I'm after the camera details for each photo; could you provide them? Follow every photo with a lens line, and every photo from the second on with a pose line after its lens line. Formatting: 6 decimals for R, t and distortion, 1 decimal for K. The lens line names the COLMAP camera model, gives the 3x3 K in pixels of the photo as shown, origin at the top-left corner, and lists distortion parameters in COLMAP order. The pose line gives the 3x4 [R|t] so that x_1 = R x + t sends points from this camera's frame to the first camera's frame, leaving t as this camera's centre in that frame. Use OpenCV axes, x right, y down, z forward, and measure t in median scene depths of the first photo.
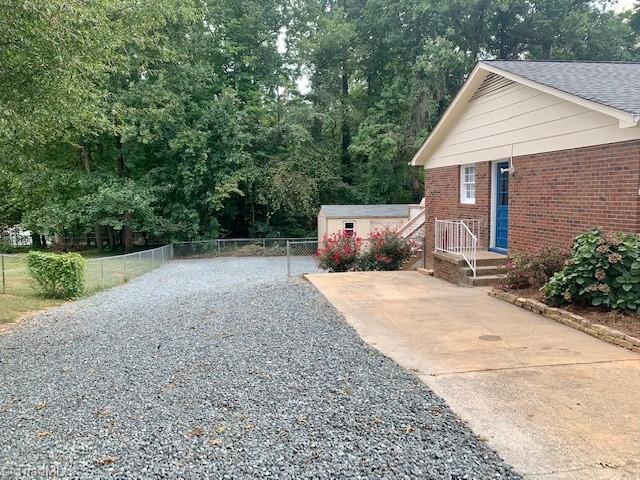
lens RADIAL K [[486.2, 0, 320.3], [0, 486.2, 239.4], [0, 0, 1]] dist [-0.001464, -0.007358]
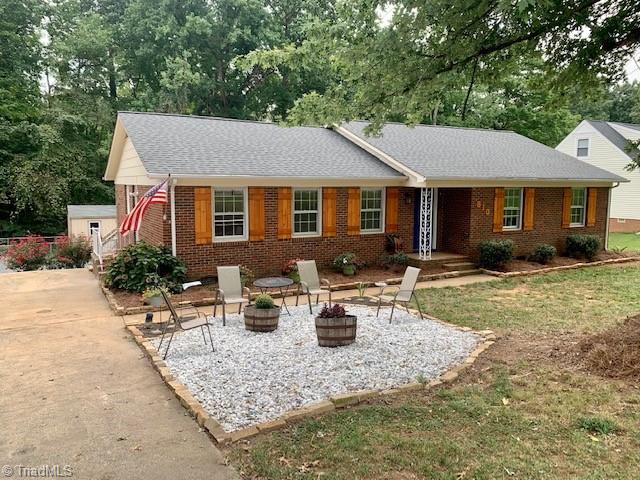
lens RADIAL K [[486.2, 0, 320.3], [0, 486.2, 239.4], [0, 0, 1]] dist [-0.001464, -0.007358]
pose [[0.934107, -0.013729, 0.356728, 0.126888], [0.007661, 0.999801, 0.018418, -0.011268], [-0.356910, -0.014471, 0.934027, -0.161538]]
